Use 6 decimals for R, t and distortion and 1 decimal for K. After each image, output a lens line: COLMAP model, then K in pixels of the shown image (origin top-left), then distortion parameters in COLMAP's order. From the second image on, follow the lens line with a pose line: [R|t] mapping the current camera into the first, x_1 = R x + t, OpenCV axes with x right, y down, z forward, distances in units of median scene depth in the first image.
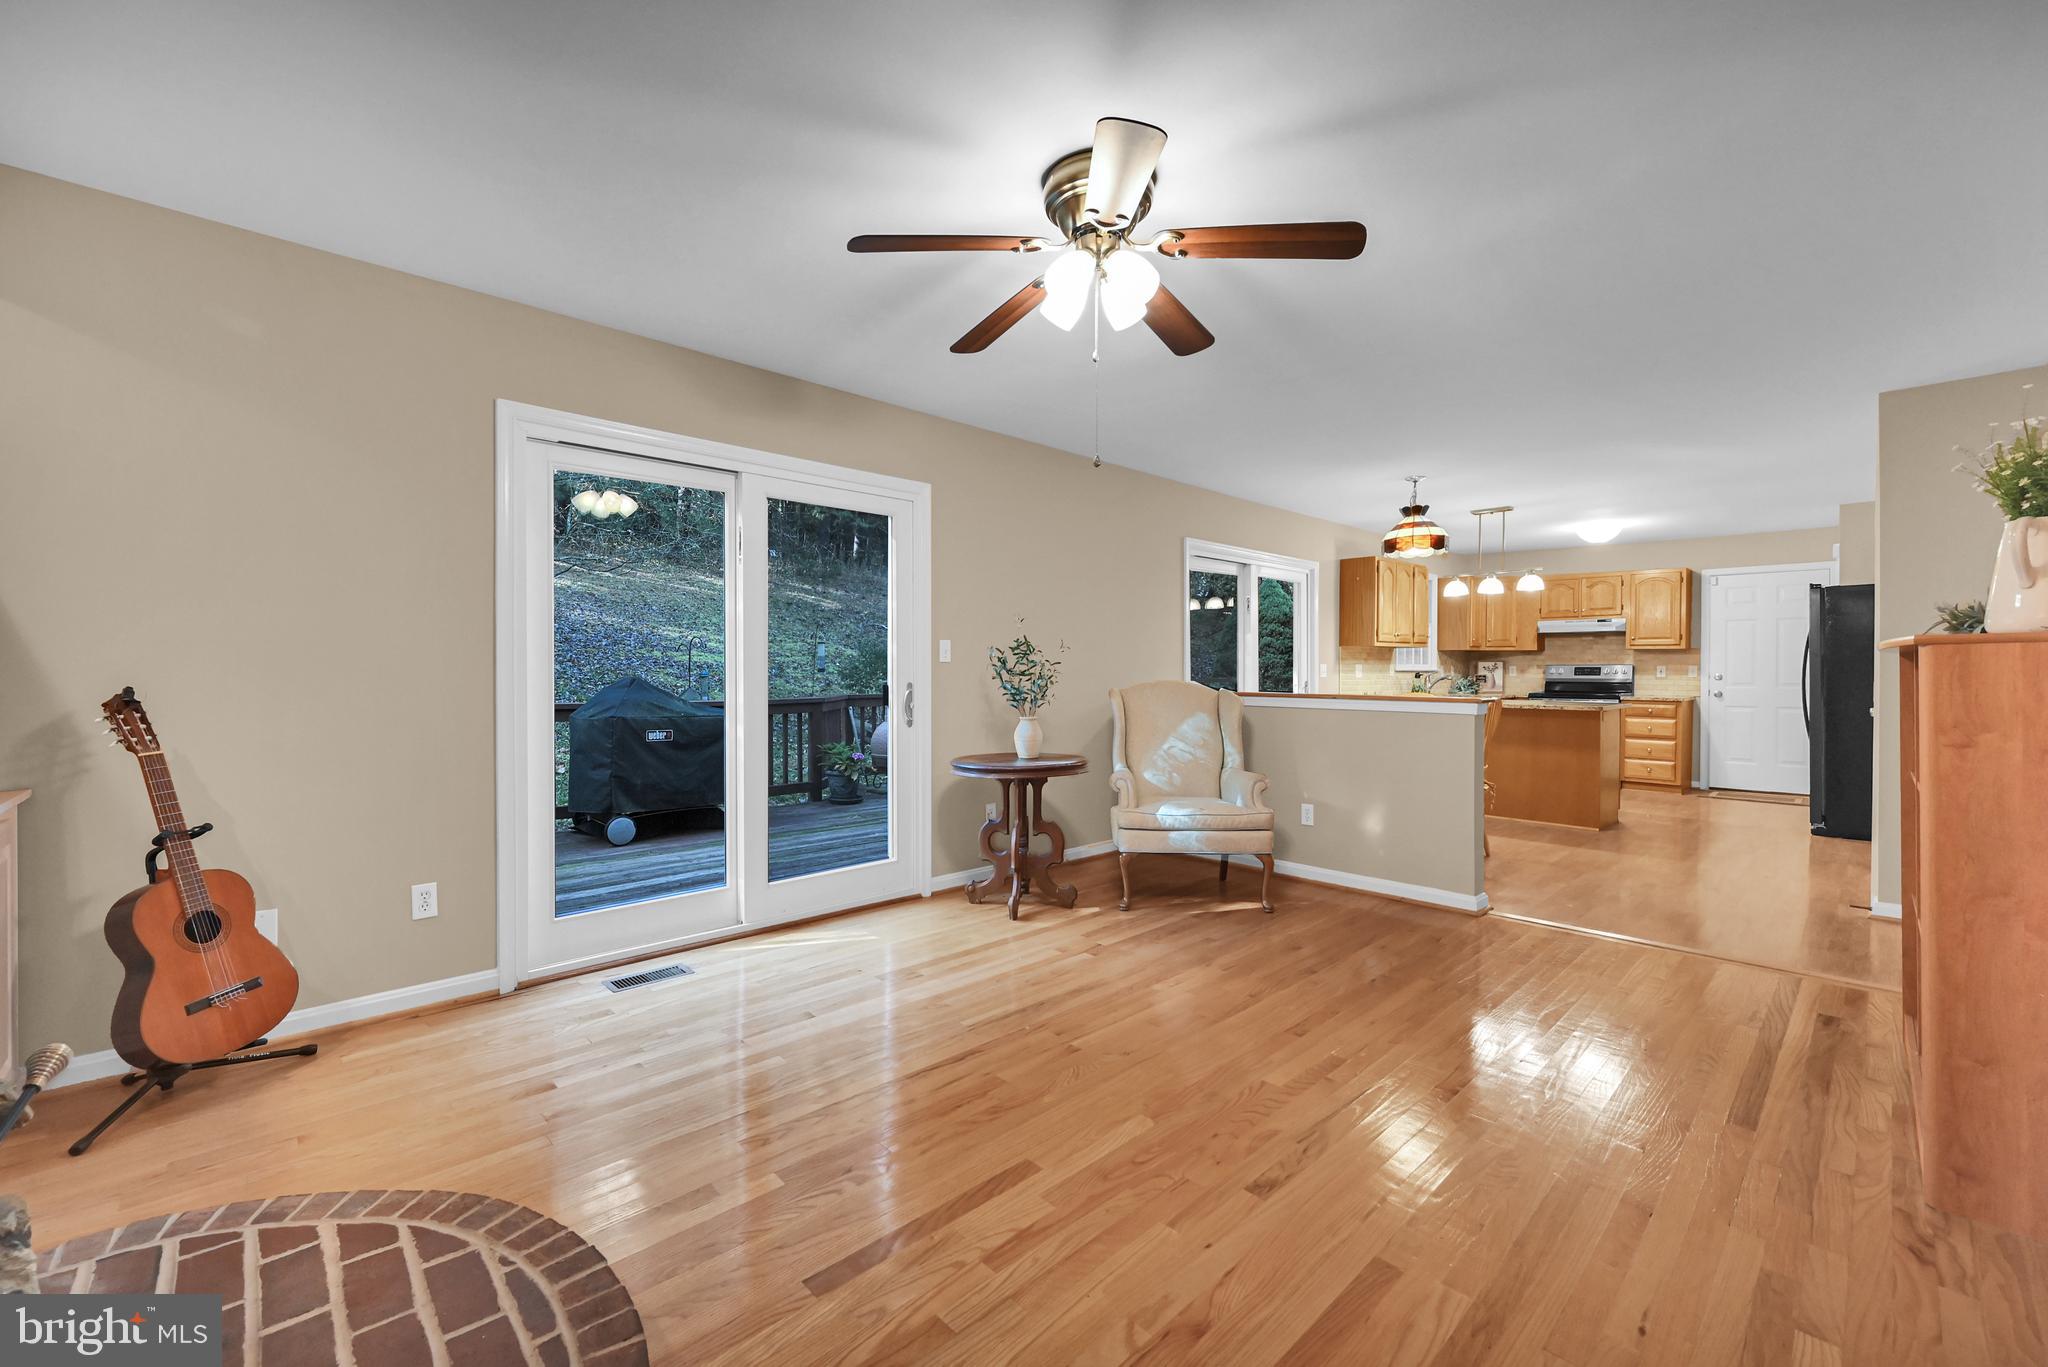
lens RADIAL K [[826.1, 0, 1014.6], [0, 826.1, 679.3], [0, 0, 1]] dist [0.001497, 0.000398]
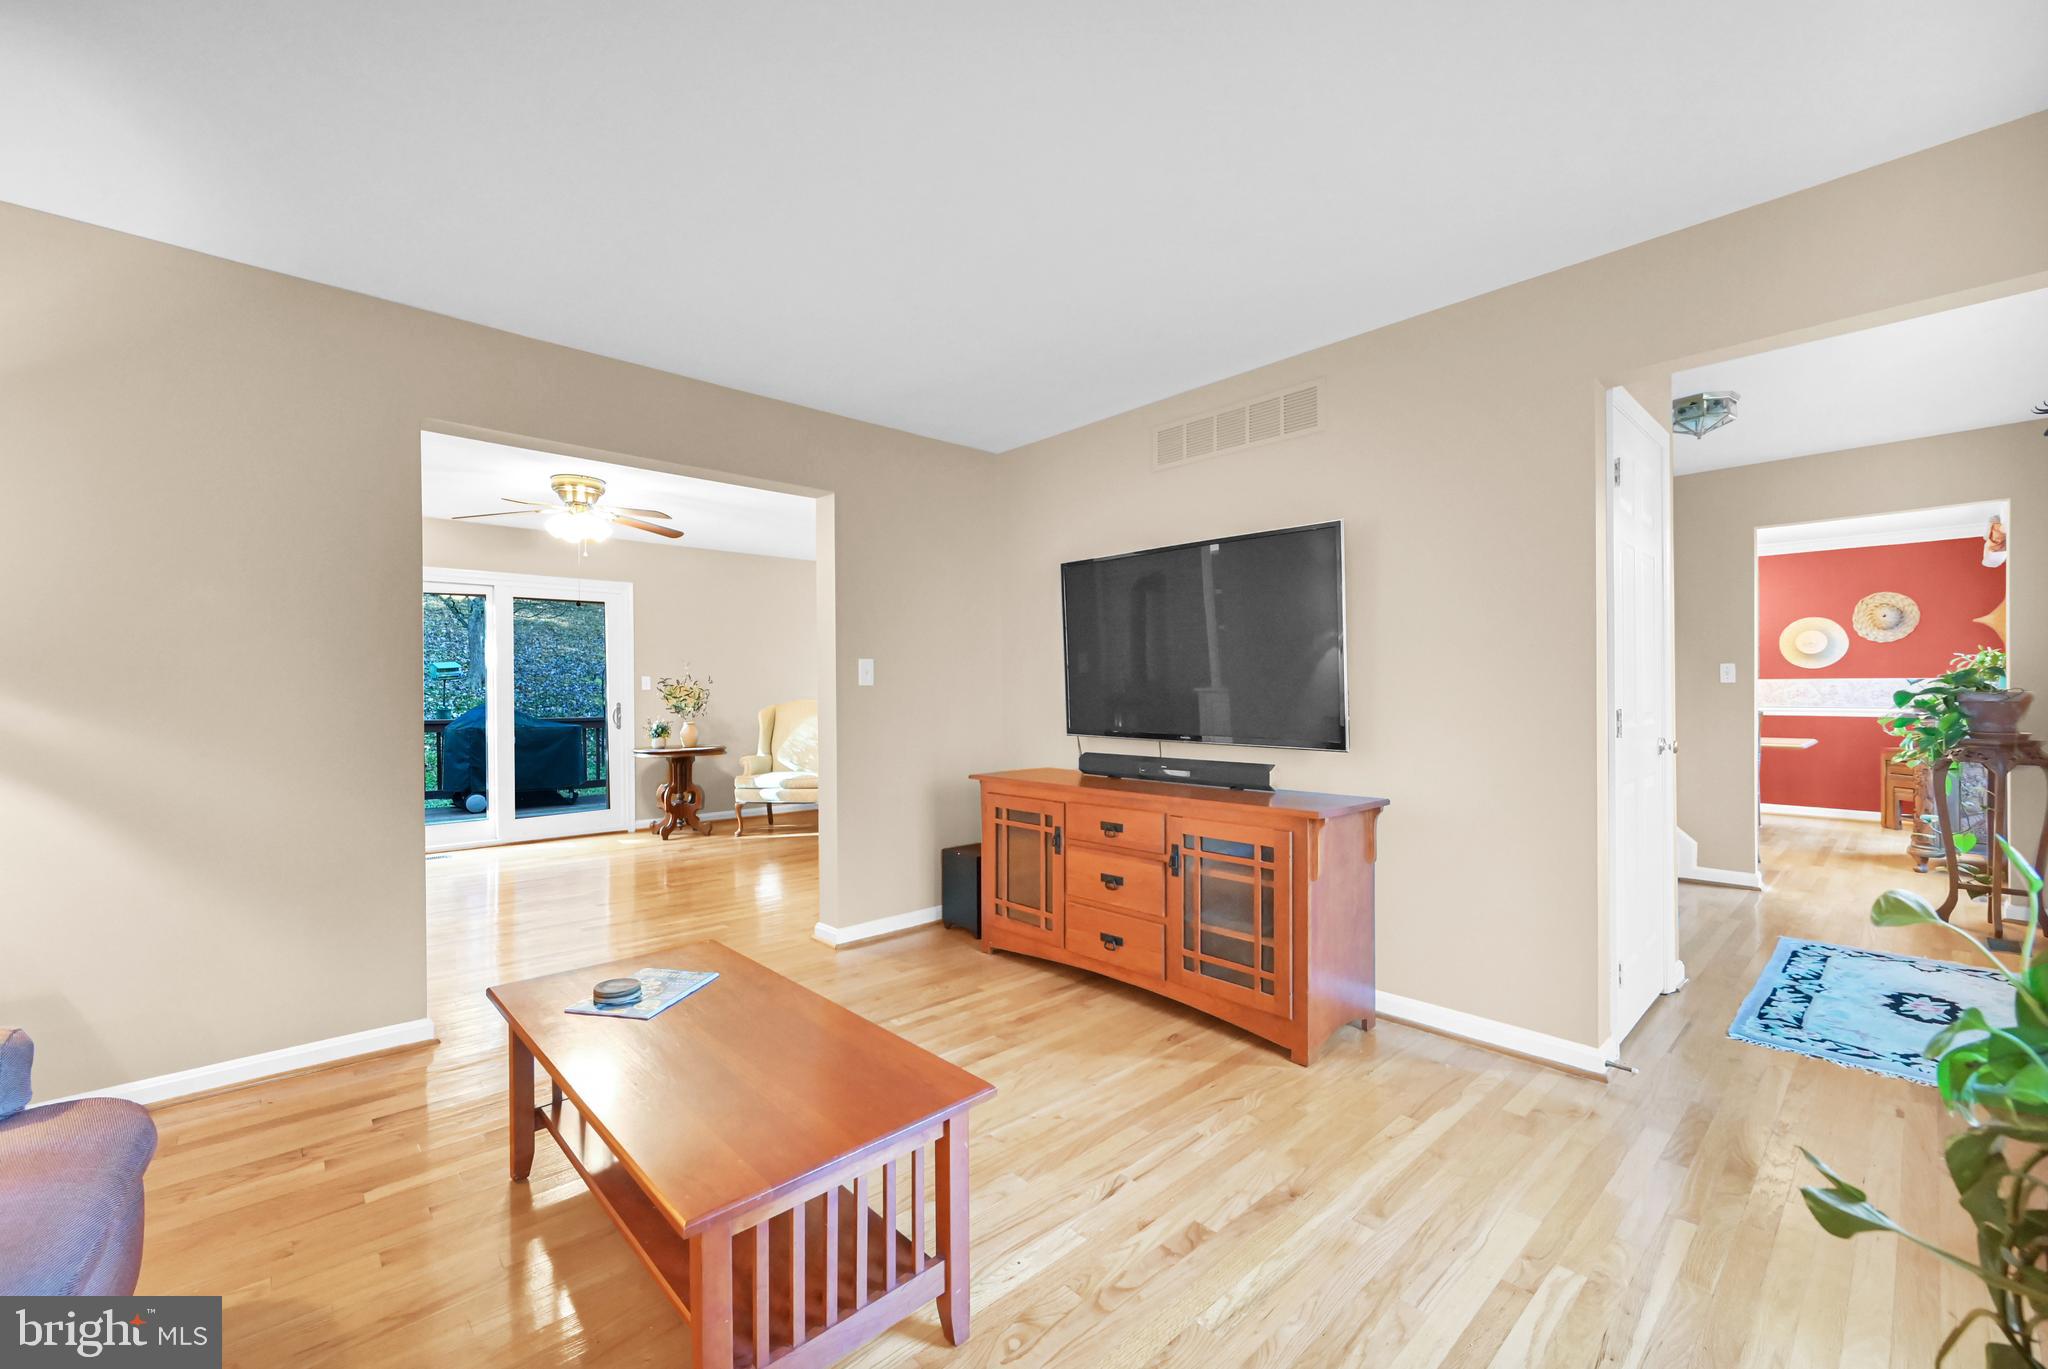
lens RADIAL K [[826.1, 0, 1014.6], [0, 826.1, 680.3], [0, 0, 1]] dist [0.001497, 0.000398]
pose [[0.999894, -0.007009, -0.012785, 0.488992], [0.006756, 0.999783, -0.019719, -0.000494], [0.012920, 0.019630, 0.999724, -0.457097]]
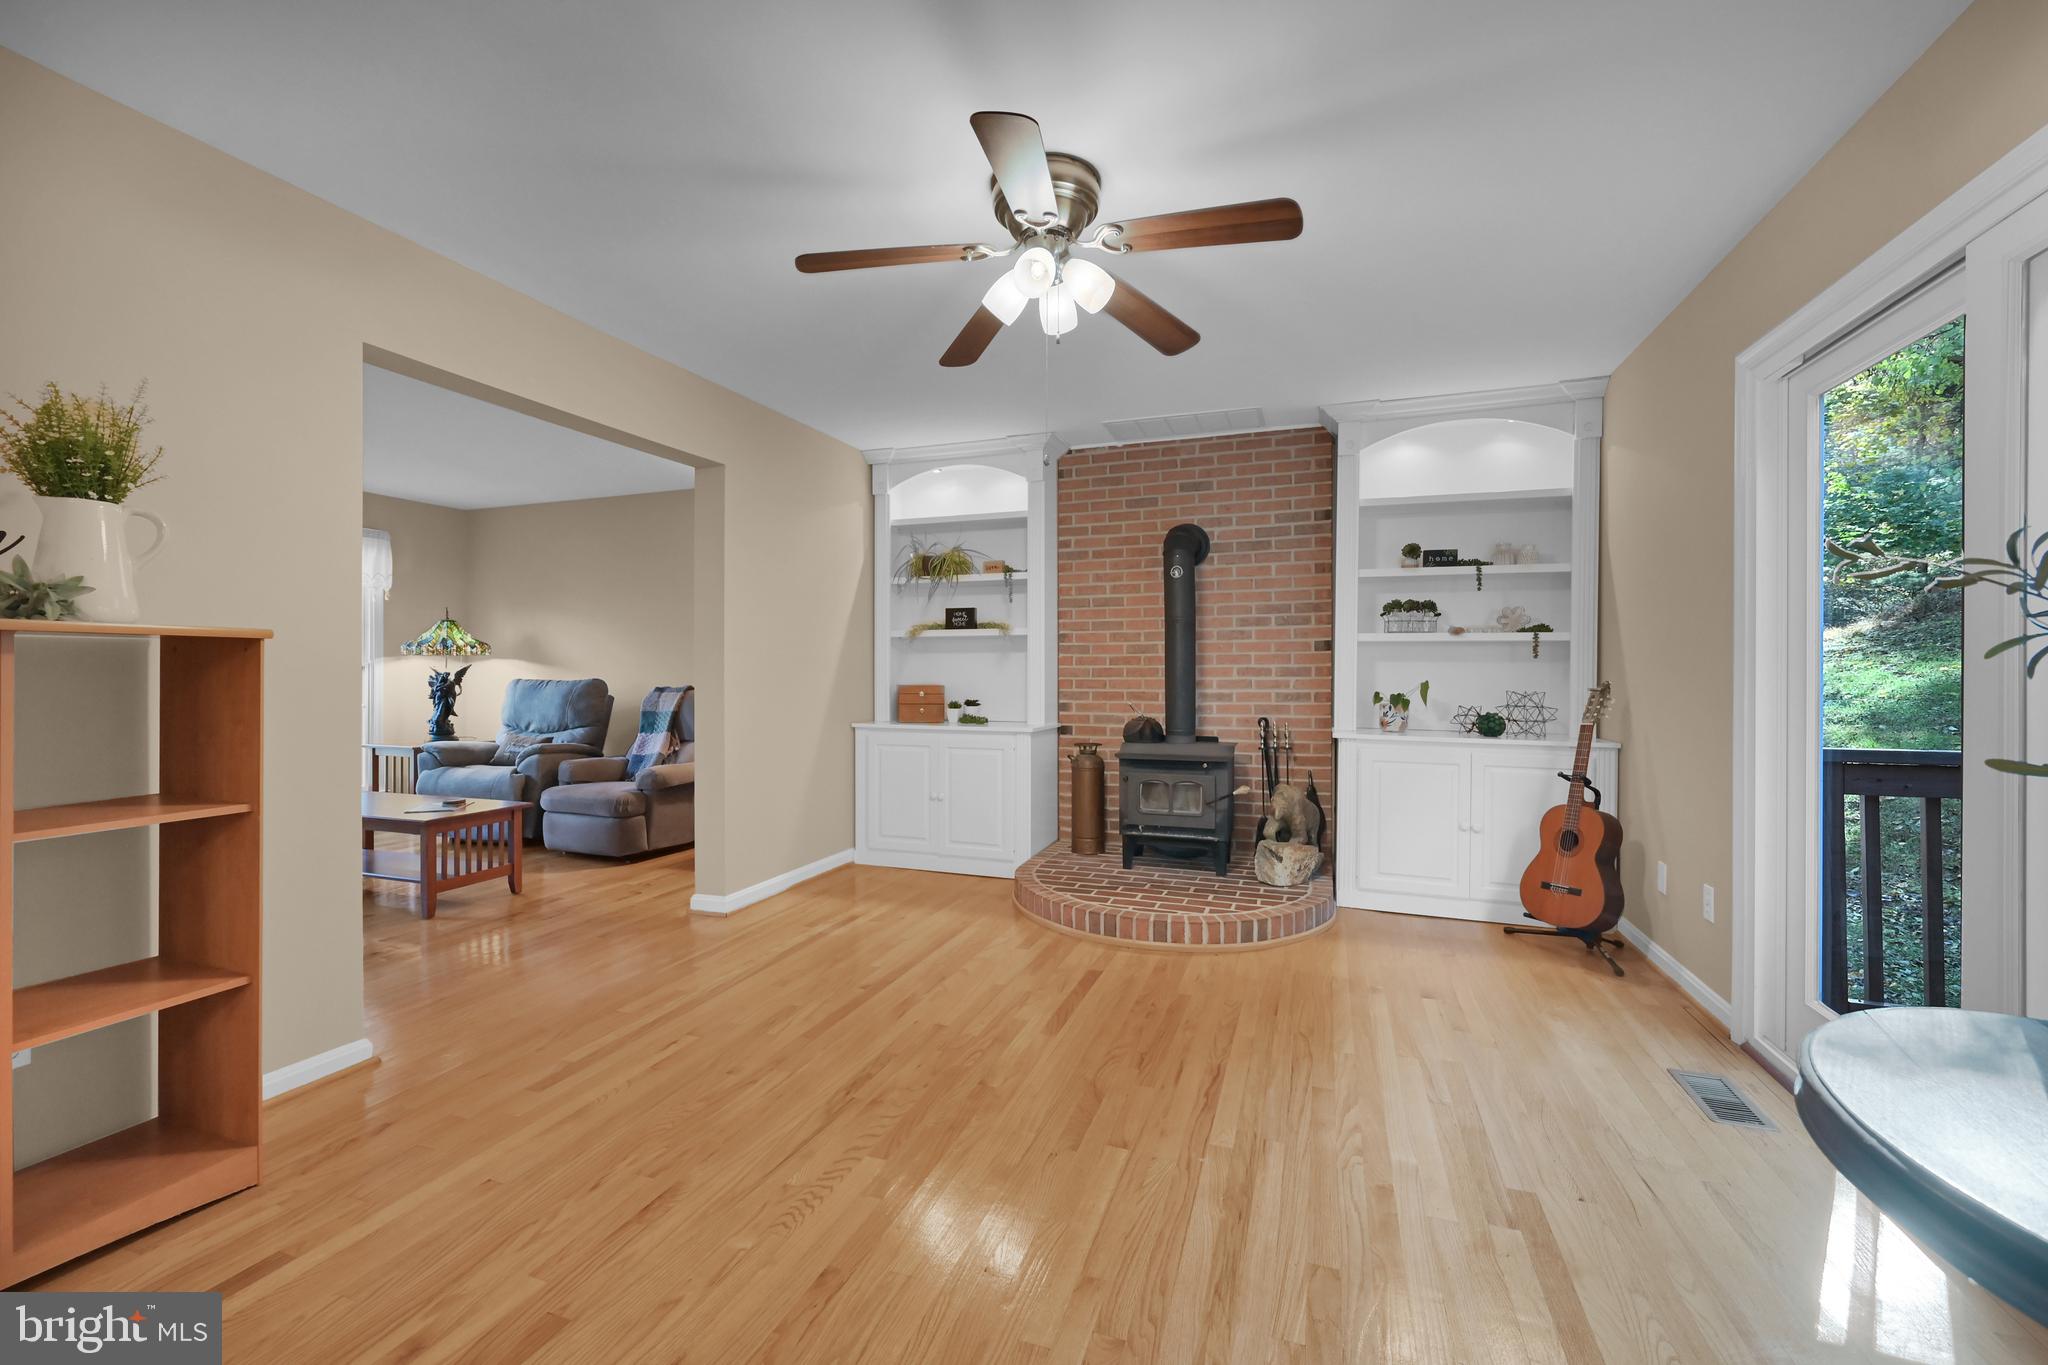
lens RADIAL K [[838.1, 0, 1018.8], [0, 838.1, 668.8], [0, 0, 1]] dist [0.001827, -0.000157]
pose [[-0.894336, -0.003222, -0.447384, 0.222148], [-0.006177, 0.999968, 0.005146, -0.005606], [0.447353, 0.007366, -0.894327, 0.718124]]
